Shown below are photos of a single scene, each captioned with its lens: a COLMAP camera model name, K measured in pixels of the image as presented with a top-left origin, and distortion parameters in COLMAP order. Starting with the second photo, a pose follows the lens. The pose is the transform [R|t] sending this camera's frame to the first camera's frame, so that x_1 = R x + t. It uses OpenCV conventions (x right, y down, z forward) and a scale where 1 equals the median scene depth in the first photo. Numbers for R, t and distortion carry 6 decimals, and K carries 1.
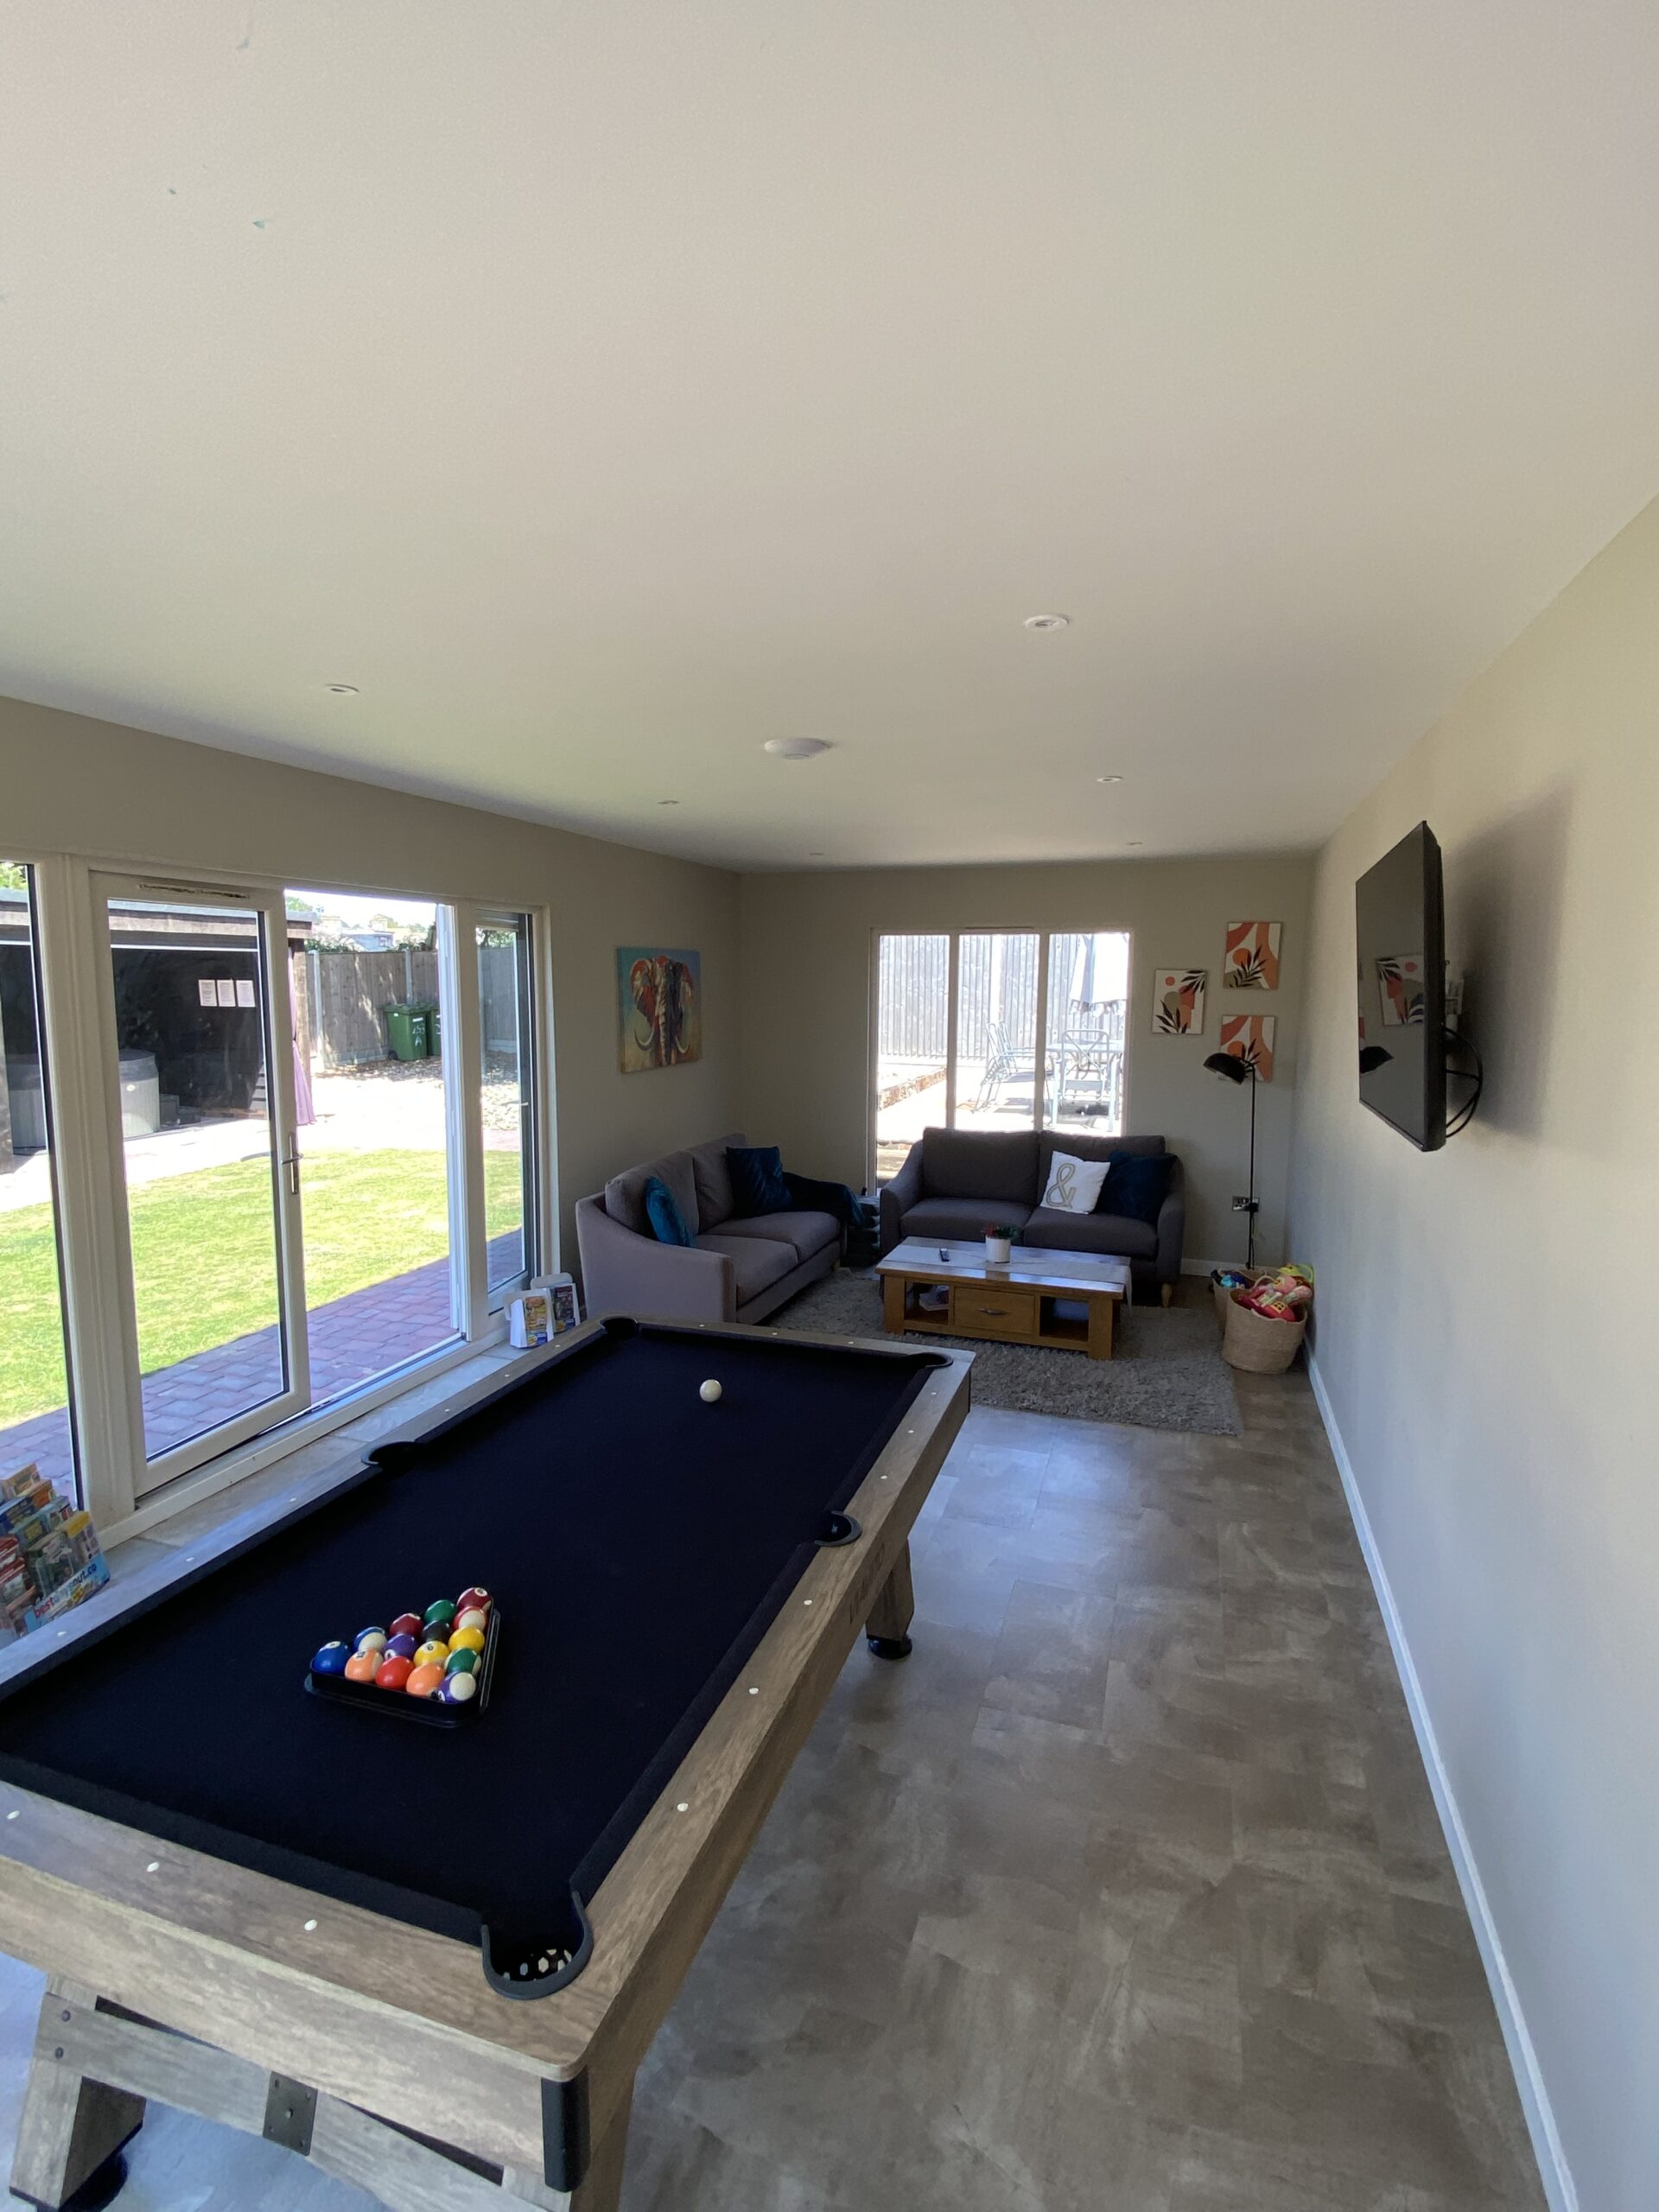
lens RADIAL K [[1041.5, 0, 829.5], [0, 1041.5, 1106.0], [0, 0, 1]] dist [0.028114, 0.000035]
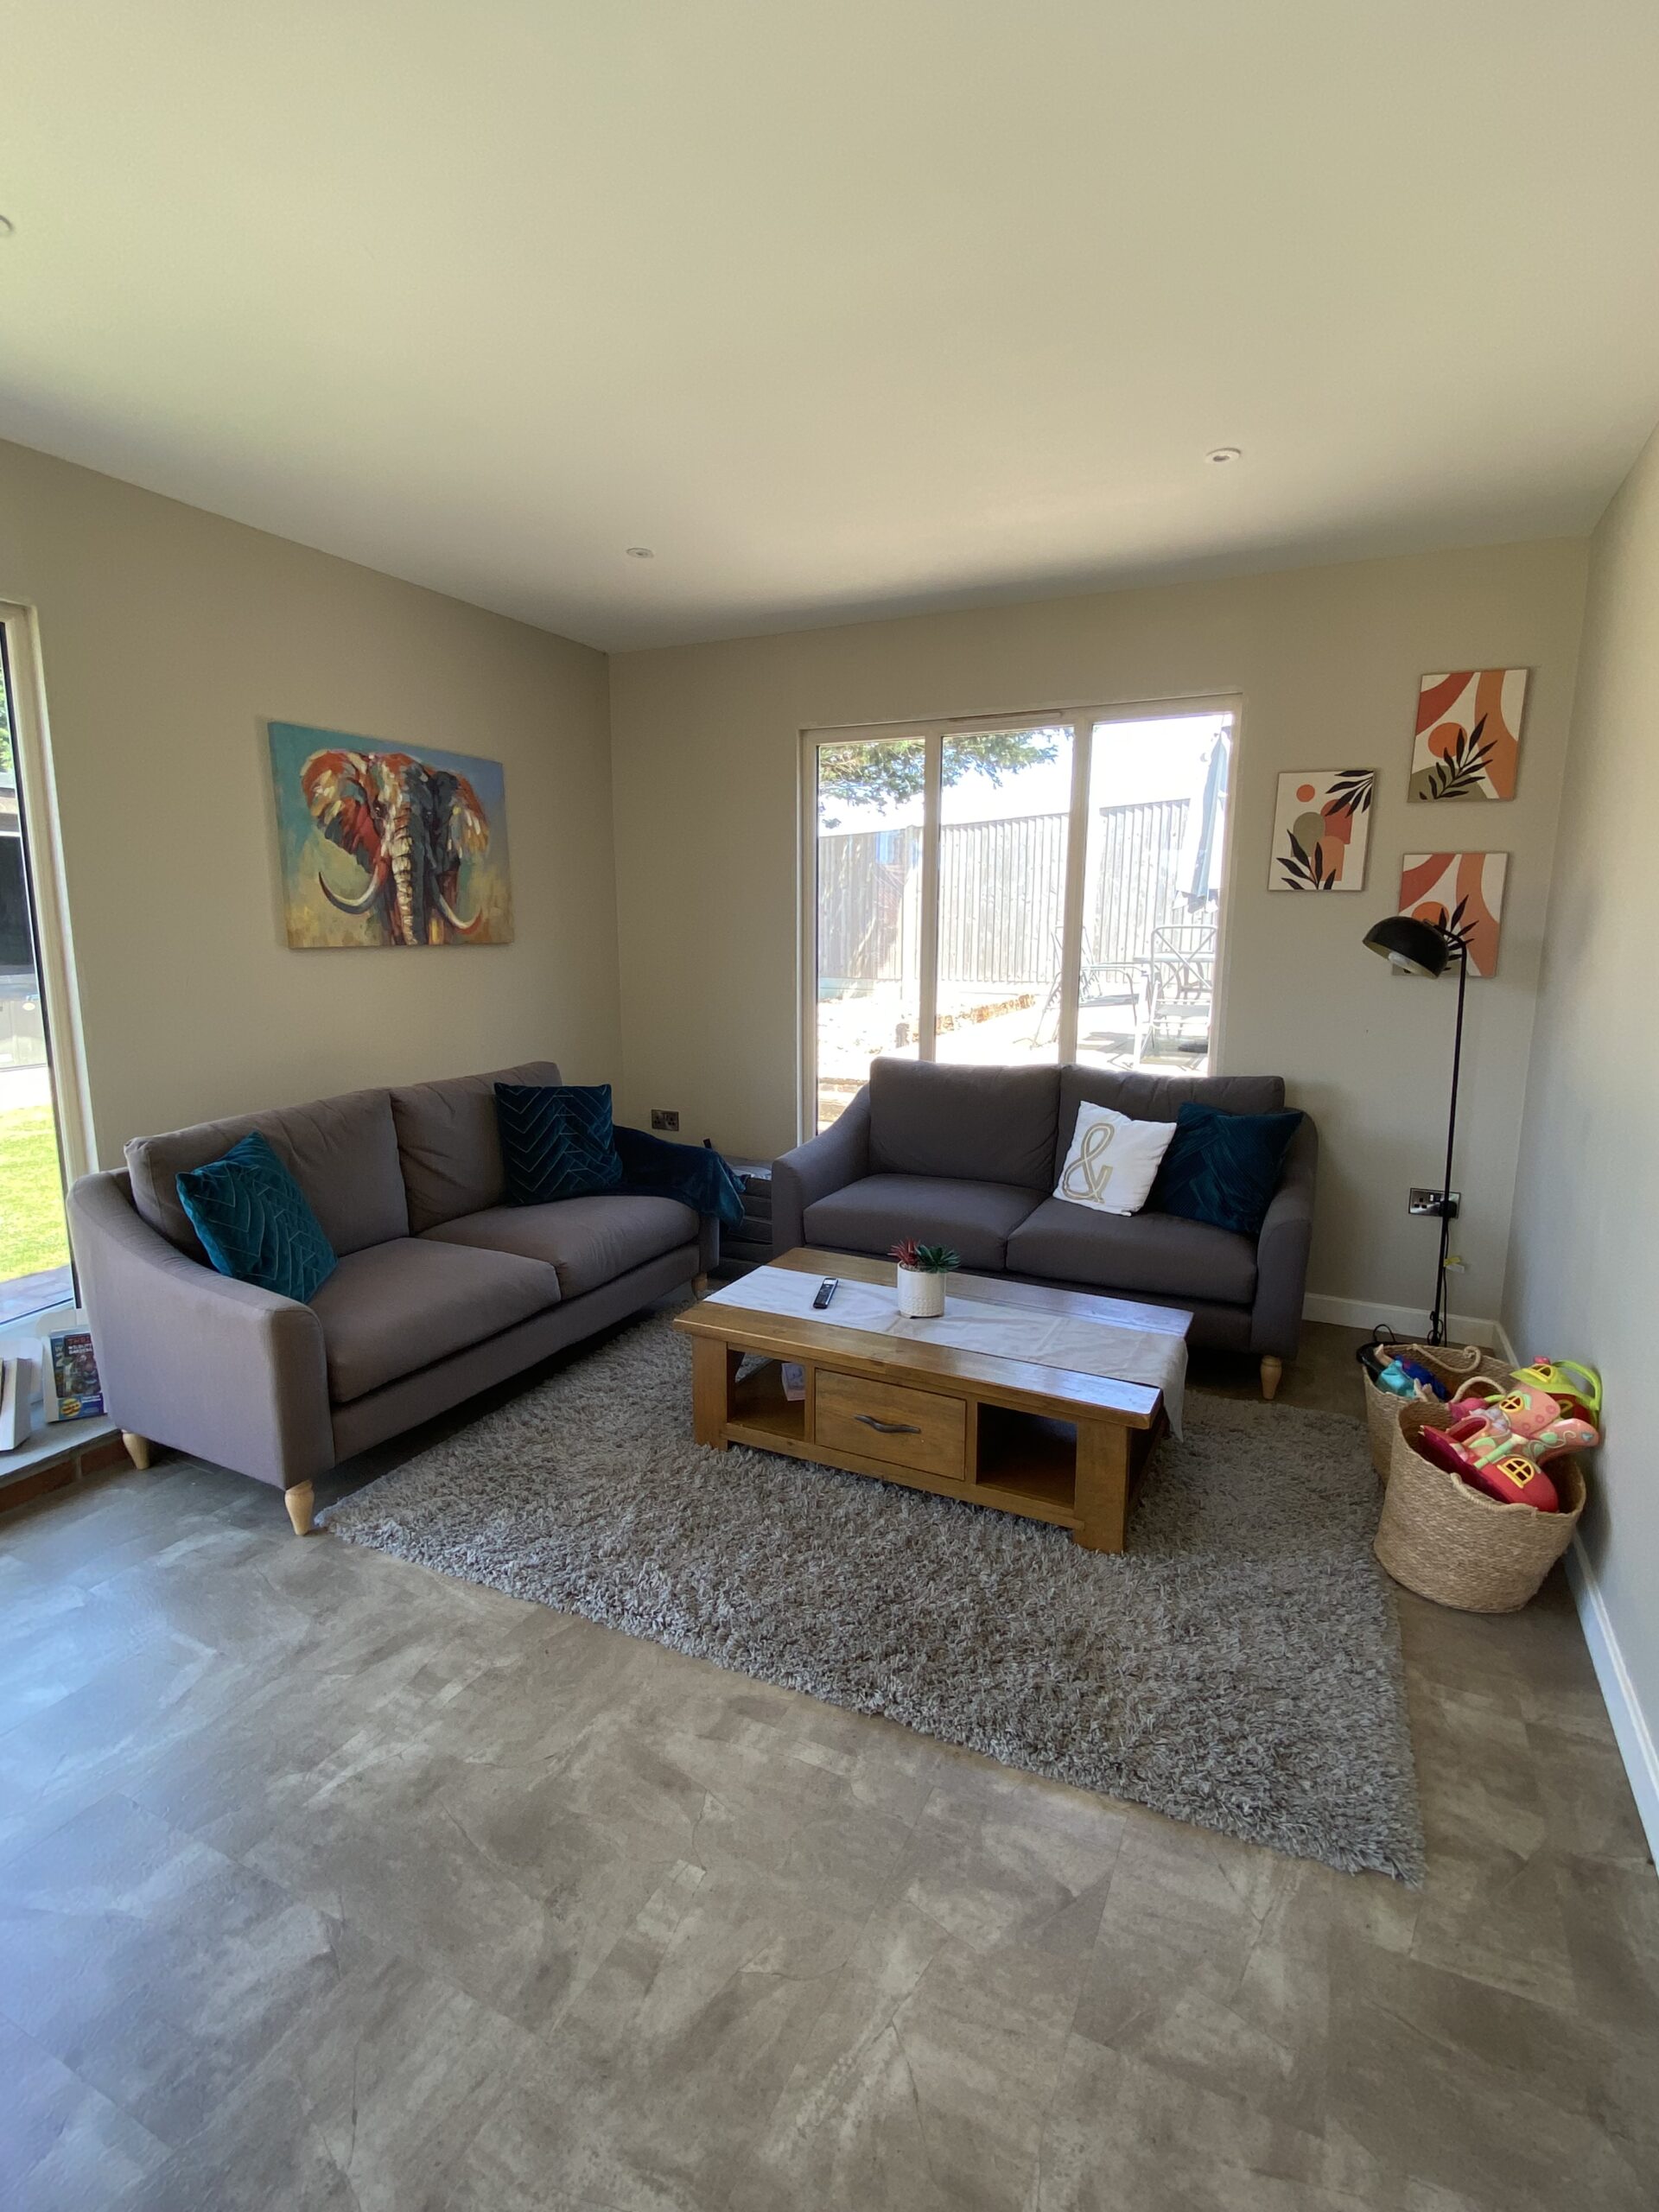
lens RADIAL K [[1071.2, 0, 829.5], [0, 1071.2, 1106.0], [0, 0, 1]] dist [0.001329, -0.011708]
pose [[0.992211, 0.020223, -0.122912, 0.158332], [-0.014267, 0.998690, 0.049143, 0.020379], [0.123745, -0.047007, 0.991200, 0.426270]]
